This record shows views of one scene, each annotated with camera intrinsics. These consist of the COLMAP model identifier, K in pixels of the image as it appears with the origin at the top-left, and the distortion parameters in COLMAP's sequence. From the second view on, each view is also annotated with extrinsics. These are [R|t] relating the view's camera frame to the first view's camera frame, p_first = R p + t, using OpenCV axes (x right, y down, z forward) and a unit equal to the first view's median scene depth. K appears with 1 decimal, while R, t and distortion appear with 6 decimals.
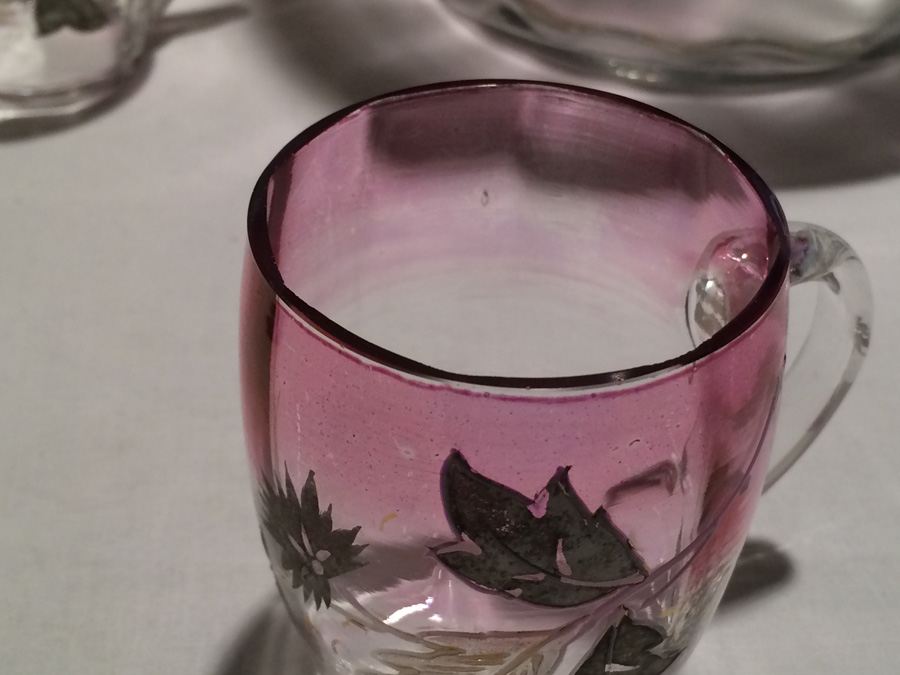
lens RADIAL K [[1282.2, 0, 450.0], [0, 1282.2, 337.5], [0, 0, 1]] dist [0.029029, 0.030511]
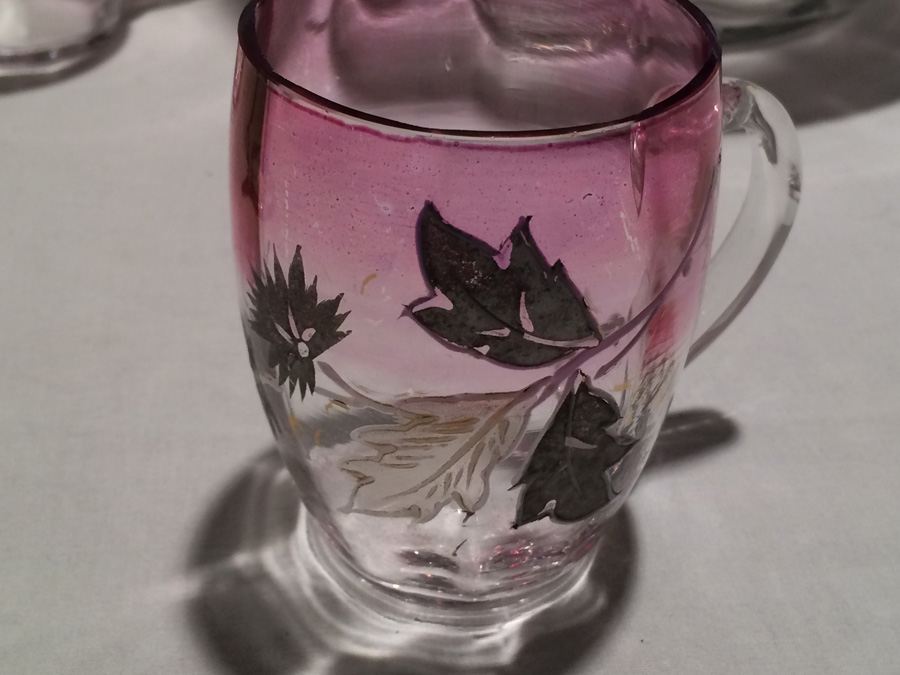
lens RADIAL K [[1275.8, 0, 450.0], [0, 1275.8, 337.5], [0, 0, 1]] dist [0.004429, 0.110287]
pose [[0.999384, -0.012071, 0.032965, -0.014369], [0.013766, 0.998570, -0.051665, 0.245307], [-0.032294, 0.052087, 0.998120, -0.103159]]
